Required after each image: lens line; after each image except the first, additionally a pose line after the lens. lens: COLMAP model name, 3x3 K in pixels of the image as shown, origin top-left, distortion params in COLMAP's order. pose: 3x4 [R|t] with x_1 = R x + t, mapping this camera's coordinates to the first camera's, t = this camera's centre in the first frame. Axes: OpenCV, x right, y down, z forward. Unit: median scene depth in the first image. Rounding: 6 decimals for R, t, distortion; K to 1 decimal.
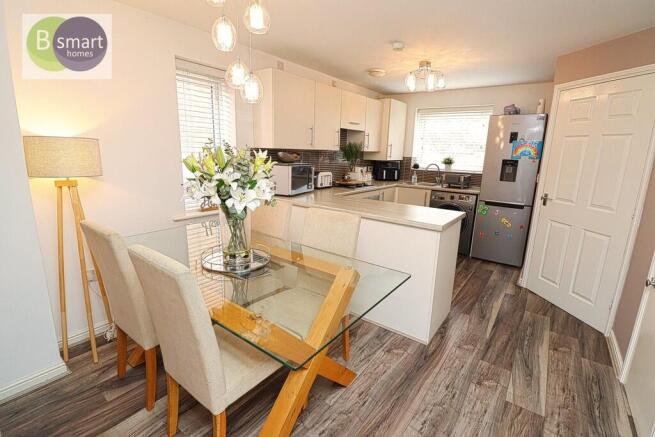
lens RADIAL K [[304.3, 0, 334.9], [0, 304.3, 215.4], [0, 0, 1]] dist [-0.012914, -0.001574]
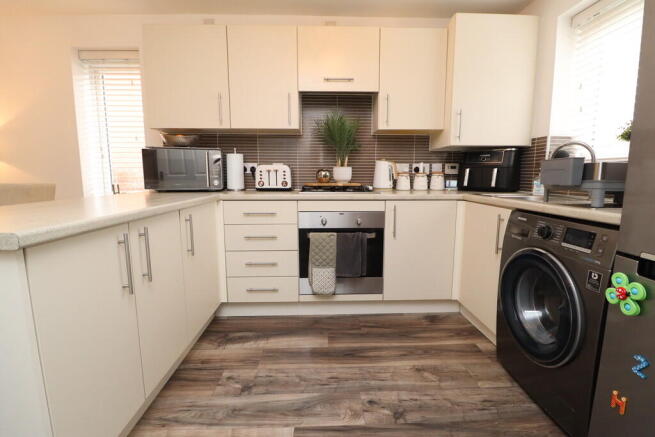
lens RADIAL K [[304.3, 0, 334.9], [0, 304.3, 215.4], [0, 0, 1]] dist [-0.012914, -0.001574]
pose [[0.613747, 0.080199, -0.785419, 0.567087], [-0.143774, 0.989546, -0.011306, -0.049042], [0.776301, 0.119862, 0.618861, 0.729512]]
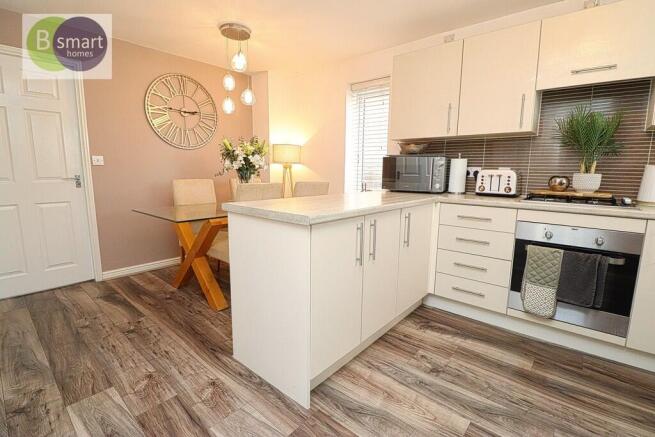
lens RADIAL K [[304.3, 0, 334.9], [0, 304.3, 215.4], [0, 0, 1]] dist [-0.012914, -0.001574]
pose [[-0.070777, 0.118945, -0.990375, 0.629369], [-0.216202, 0.967433, 0.131640, -0.062177], [0.973780, 0.223438, -0.042756, 0.734226]]
